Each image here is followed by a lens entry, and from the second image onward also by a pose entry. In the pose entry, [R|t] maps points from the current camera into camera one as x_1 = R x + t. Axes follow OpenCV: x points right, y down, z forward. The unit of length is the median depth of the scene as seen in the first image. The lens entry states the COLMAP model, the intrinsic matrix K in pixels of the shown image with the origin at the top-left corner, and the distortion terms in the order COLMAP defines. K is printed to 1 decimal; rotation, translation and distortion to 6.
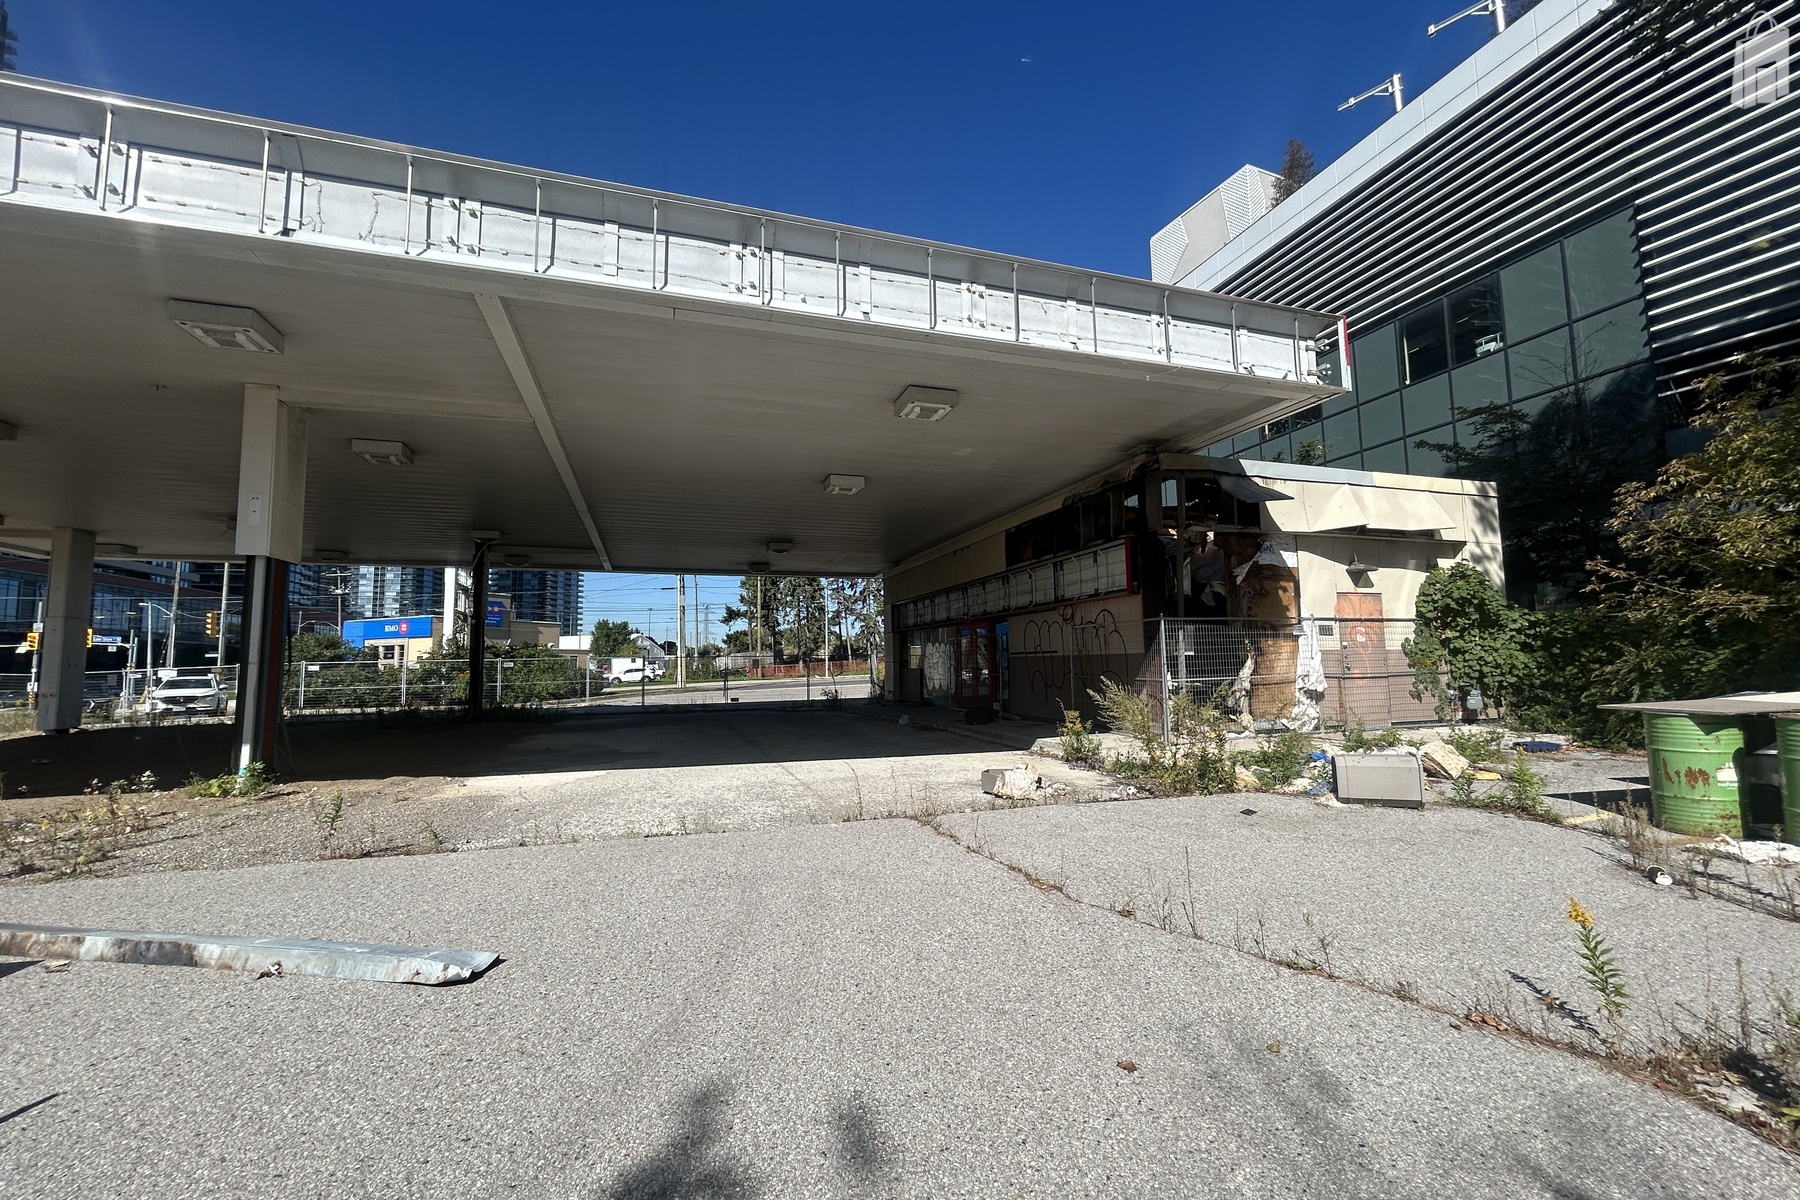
lens RADIAL K [[724.6, 0, 887.7], [0, 724.6, 606.4], [0, 0, 1]] dist [-0.001497, 0.000698]
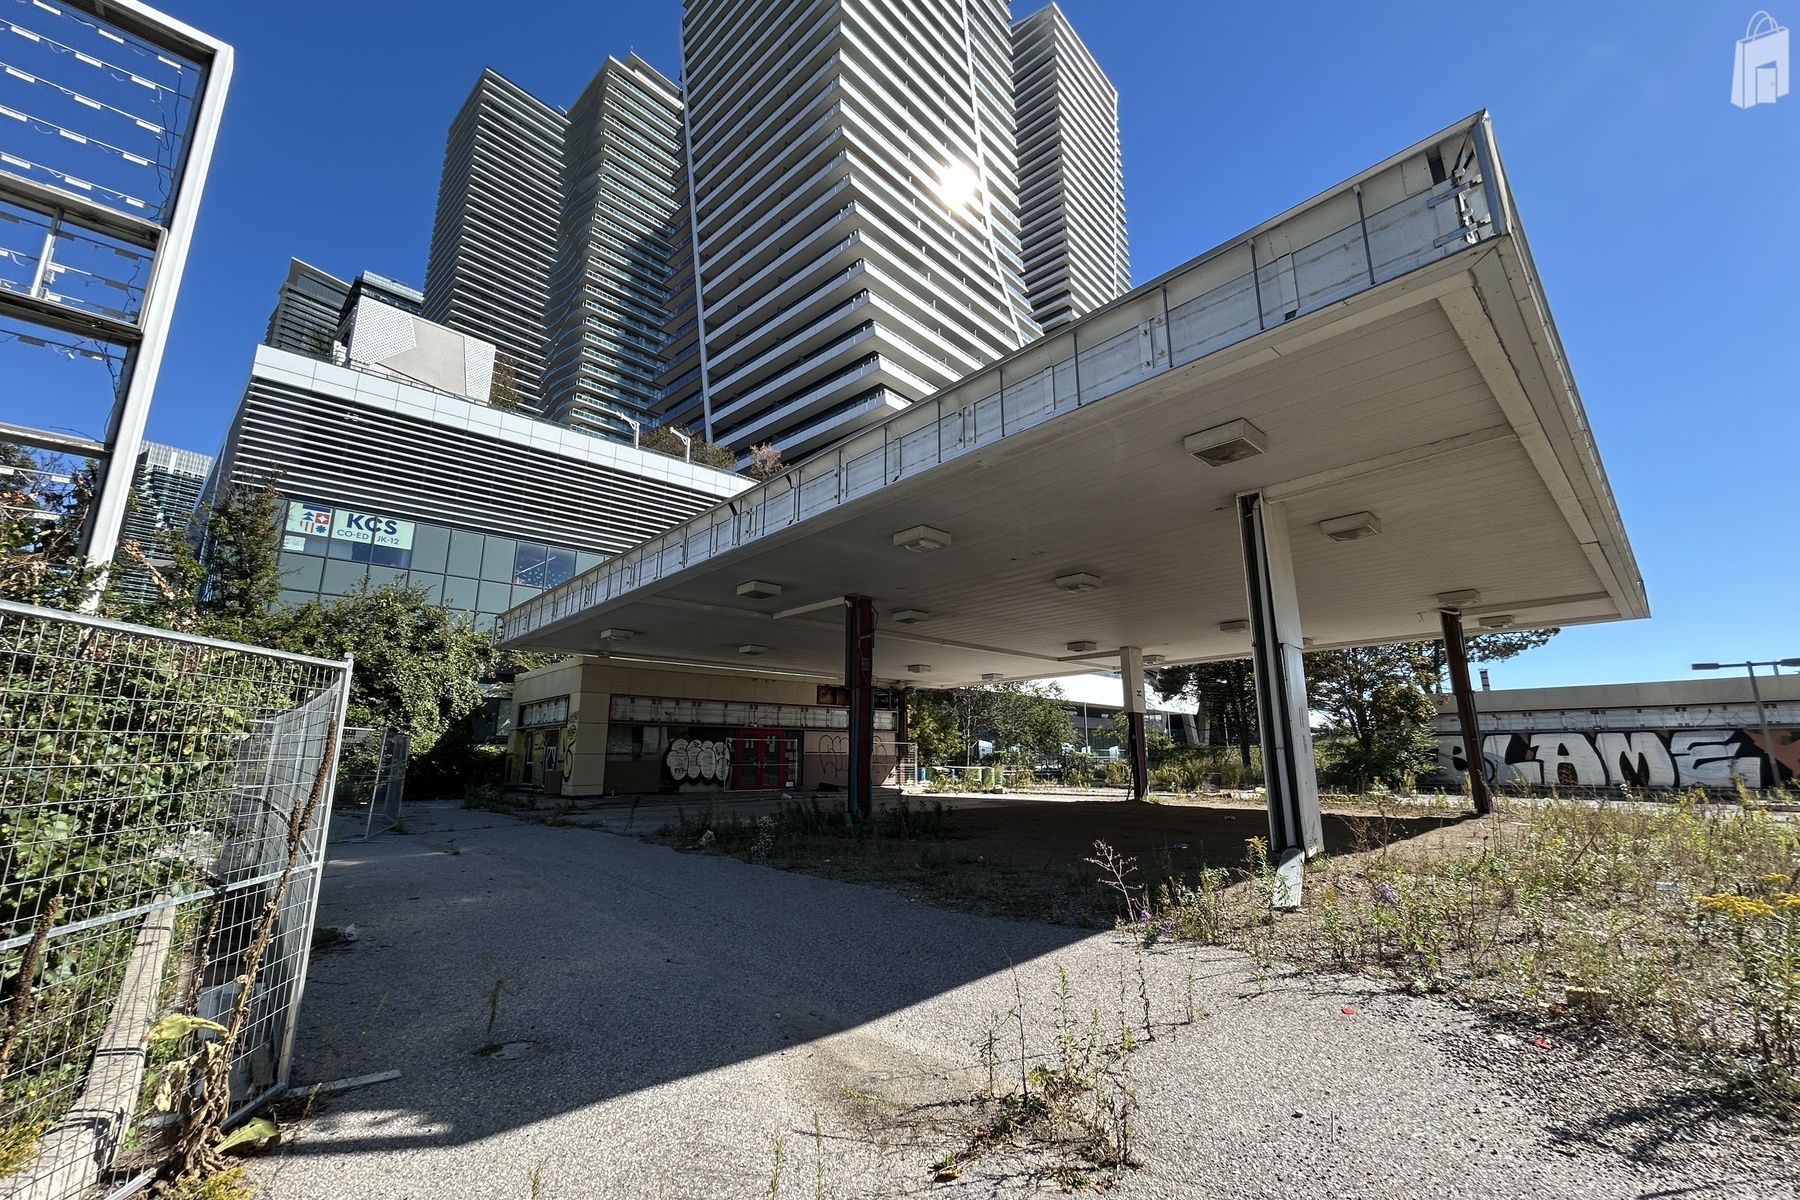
lens RADIAL K [[724.6, 0, 897.4], [0, 724.6, 599.8], [0, 0, 1]] dist [-0.001497, 0.000698]
pose [[-0.417014, 0.209492, 0.884428, -1.308858], [-0.069836, 0.962813, -0.260987, 0.127916], [-0.906213, -0.170600, -0.386877, 1.279408]]
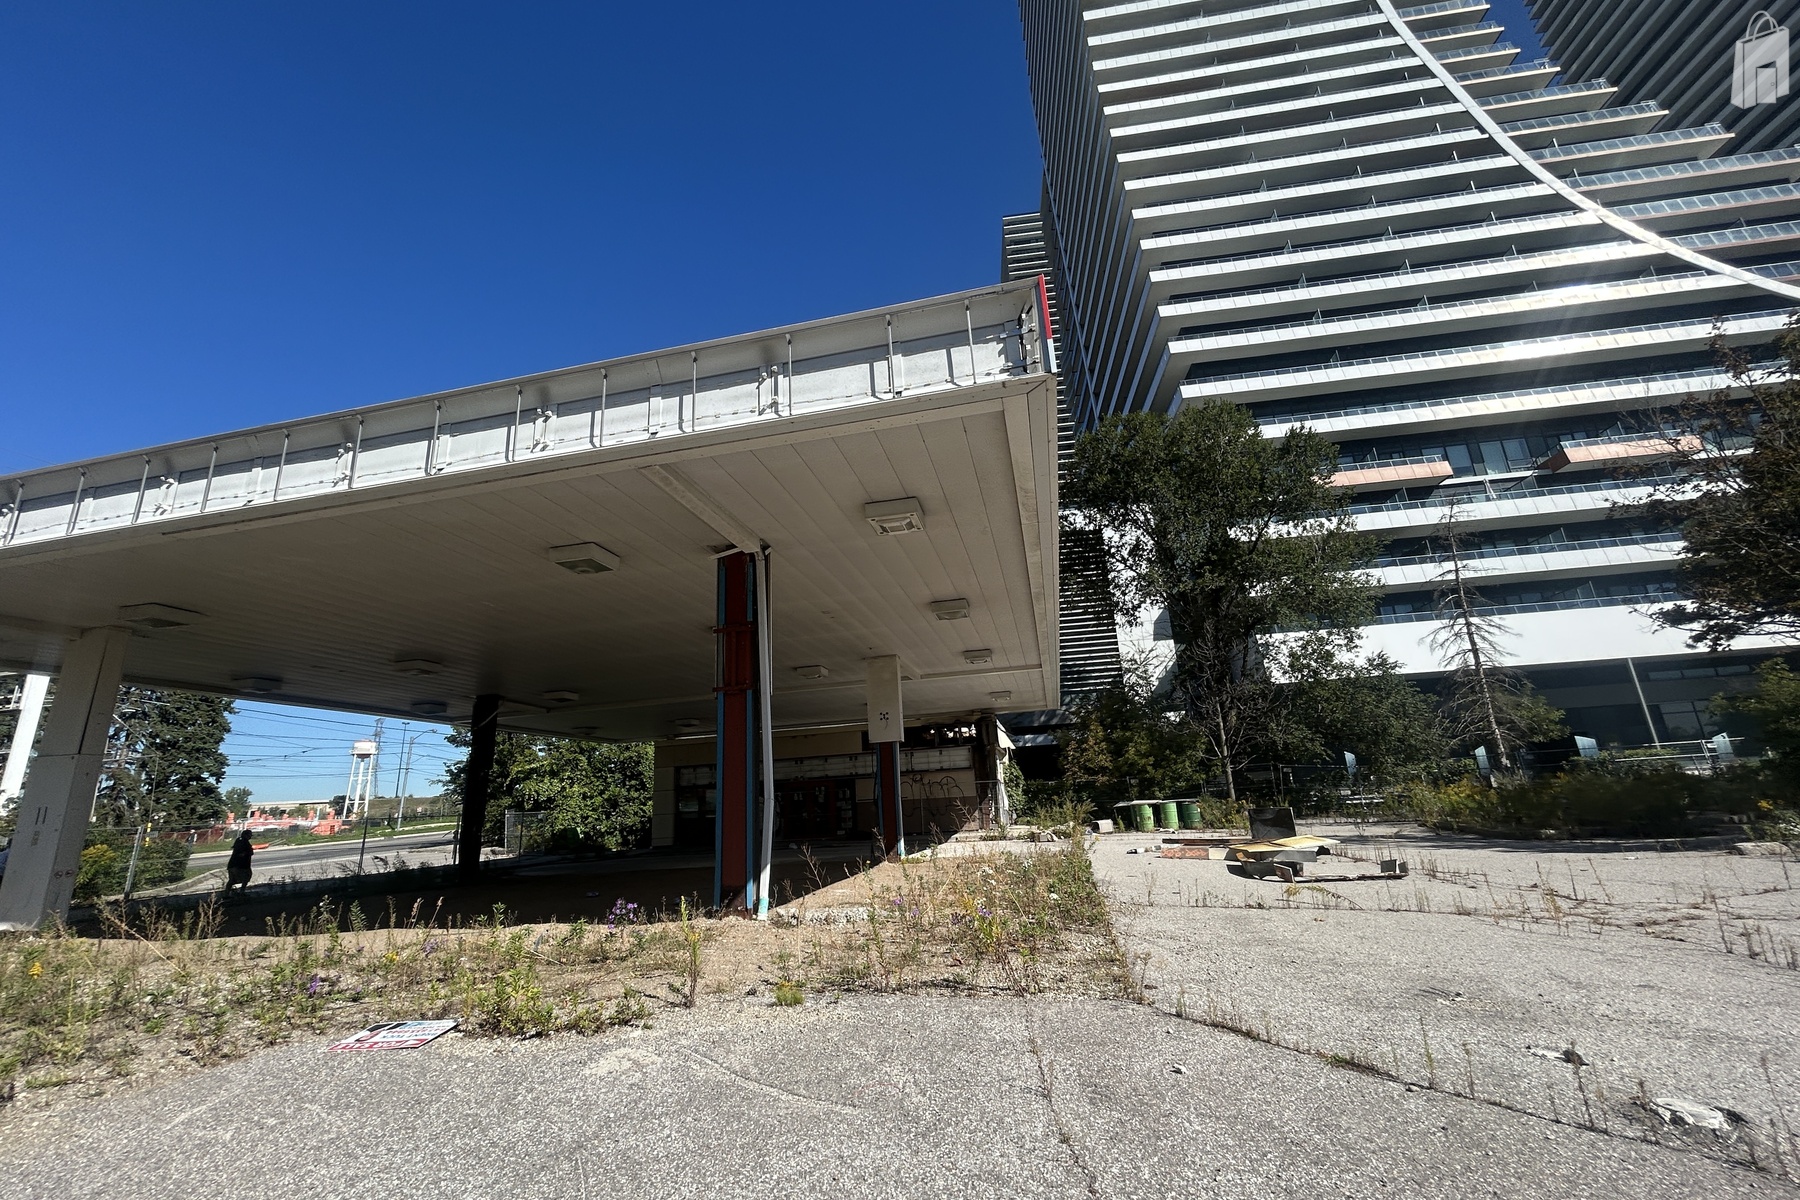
lens RADIAL K [[724.6, 0, 898.6], [0, 724.6, 599.2], [0, 0, 1]] dist [-0.001497, 0.000698]
pose [[0.500773, 0.225561, 0.835673, -1.165456], [-0.024951, 0.968810, -0.246545, 0.019276], [-0.865219, 0.102612, 0.490782, -0.023817]]
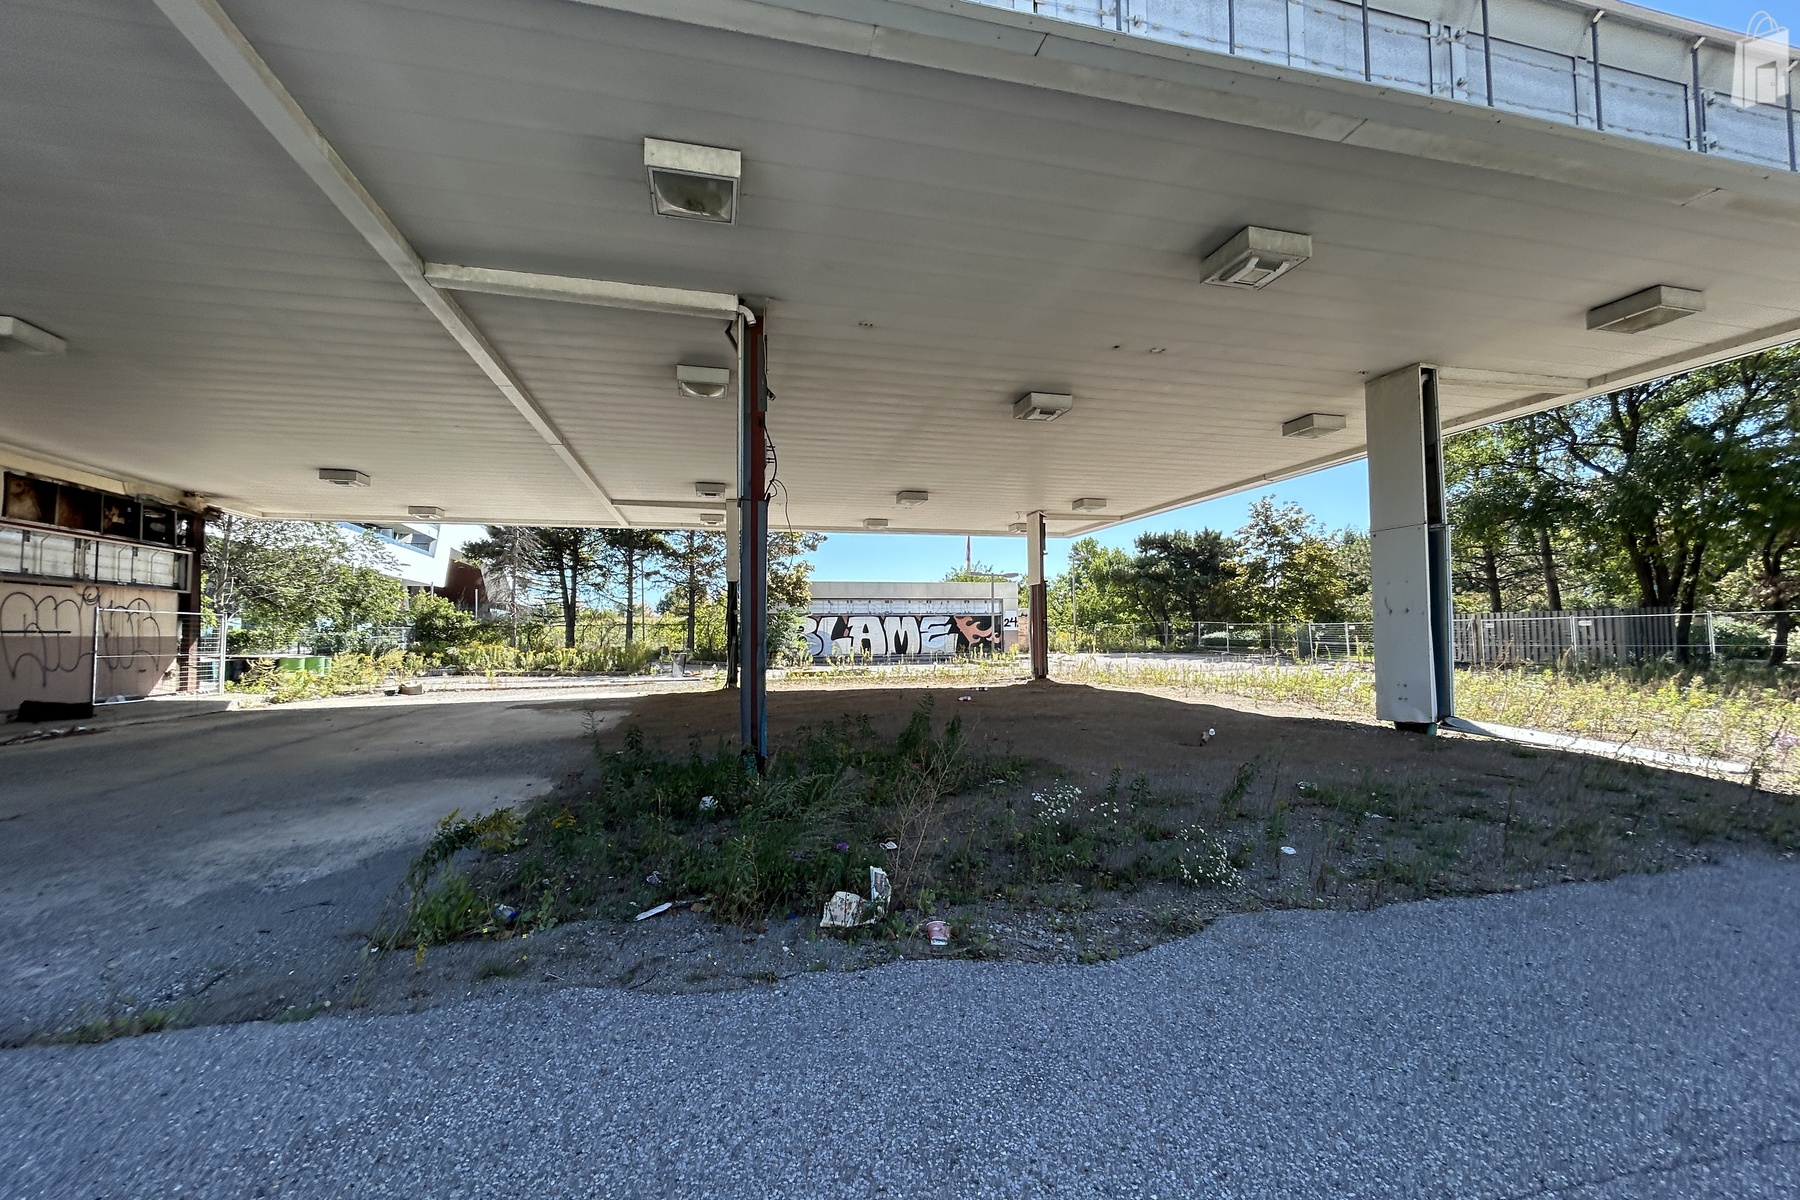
lens RADIAL K [[724.6, 0, 898.6], [0, 724.6, 599.0], [0, 0, 1]] dist [-0.001497, 0.000698]
pose [[-0.997244, 0.027176, 0.069039, -0.671926], [0.017844, 0.991042, -0.132356, 0.120998], [-0.072018, -0.130760, -0.988795, 1.360160]]
